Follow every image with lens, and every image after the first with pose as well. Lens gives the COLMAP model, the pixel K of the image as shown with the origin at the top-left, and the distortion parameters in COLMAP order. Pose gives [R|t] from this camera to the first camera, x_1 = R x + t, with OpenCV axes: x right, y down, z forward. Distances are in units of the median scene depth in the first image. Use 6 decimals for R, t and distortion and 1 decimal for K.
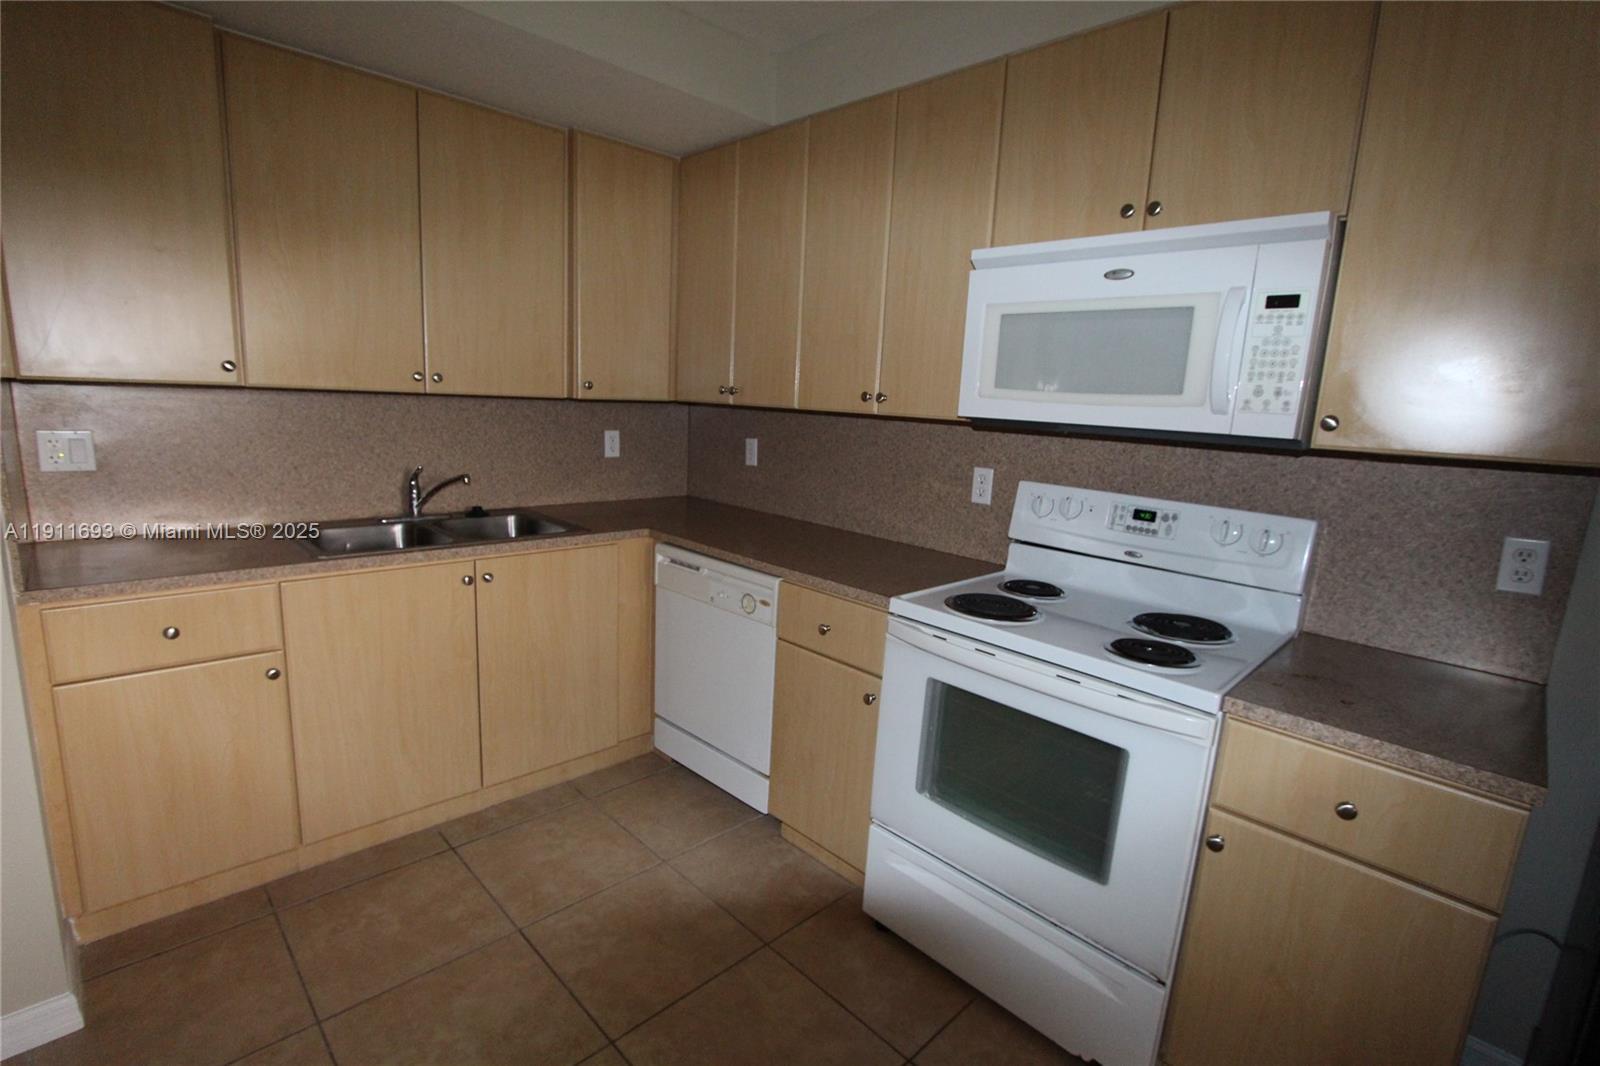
lens RADIAL K [[739.9, 0, 799.6], [0, 739.9, 536.2], [0, 0, 1]] dist [-0.016418, 0.000003]
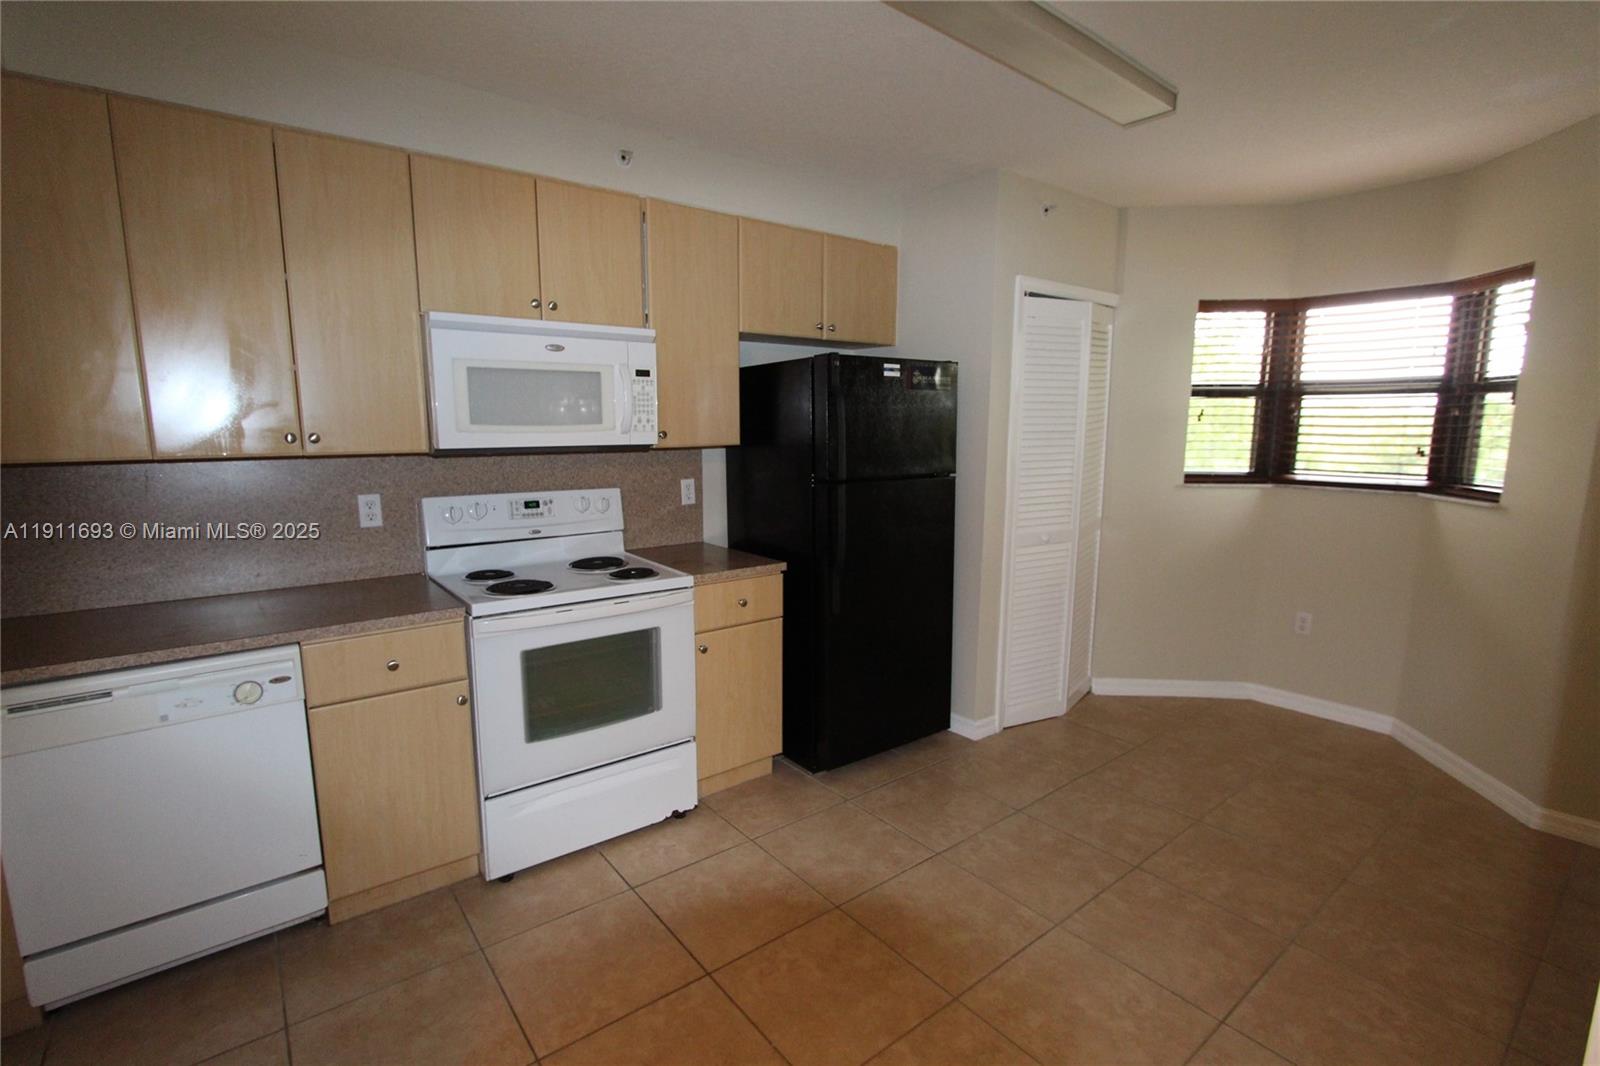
lens RADIAL K [[739.9, 0, 798.5], [0, 739.9, 532.2], [0, 0, 1]] dist [-0.016418, 0.000003]
pose [[0.120302, -0.199655, 0.972453, -0.911496], [0.189889, 0.966108, 0.174862, -0.132770], [-0.974407, 0.163623, 0.154137, 0.280565]]
